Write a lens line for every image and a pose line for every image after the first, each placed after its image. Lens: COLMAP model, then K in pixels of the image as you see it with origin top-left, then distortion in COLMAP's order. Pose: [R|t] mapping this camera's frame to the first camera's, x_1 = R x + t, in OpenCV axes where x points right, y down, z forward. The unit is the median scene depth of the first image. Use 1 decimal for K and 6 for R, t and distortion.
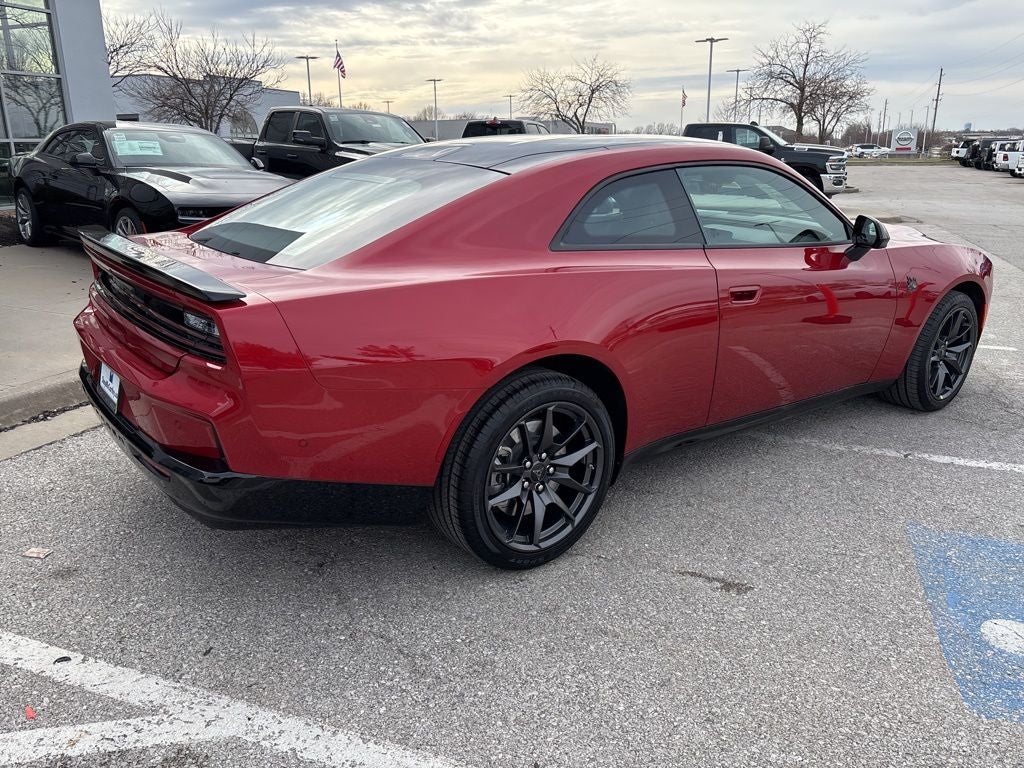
lens RADIAL K [[782.4, 0, 515.9], [0, 782.4, 356.6], [0, 0, 1]] dist [0.012348, 0.003630]
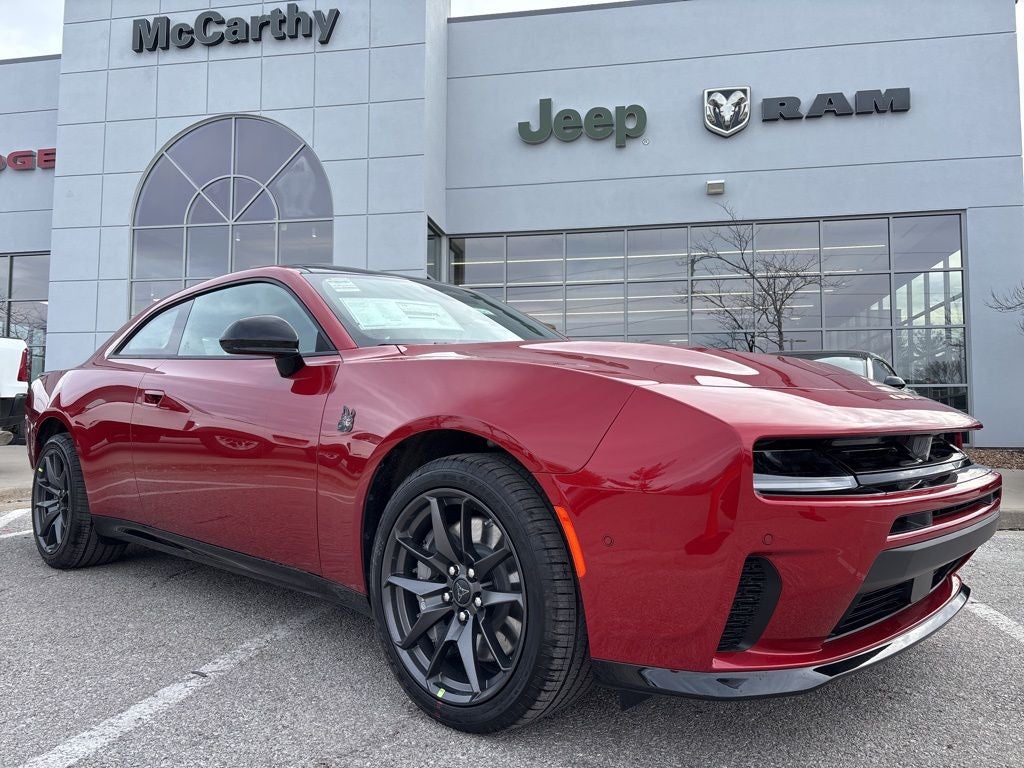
lens RADIAL K [[764.0, 0, 506.1], [0, 764.0, 379.6], [0, 0, 1]] dist [0.050085, -0.061884]
pose [[0.155014, -0.064149, -0.985827, 1.241042], [-0.246905, 0.963706, -0.101533, -0.107393], [0.956561, 0.259144, 0.133549, 1.164523]]
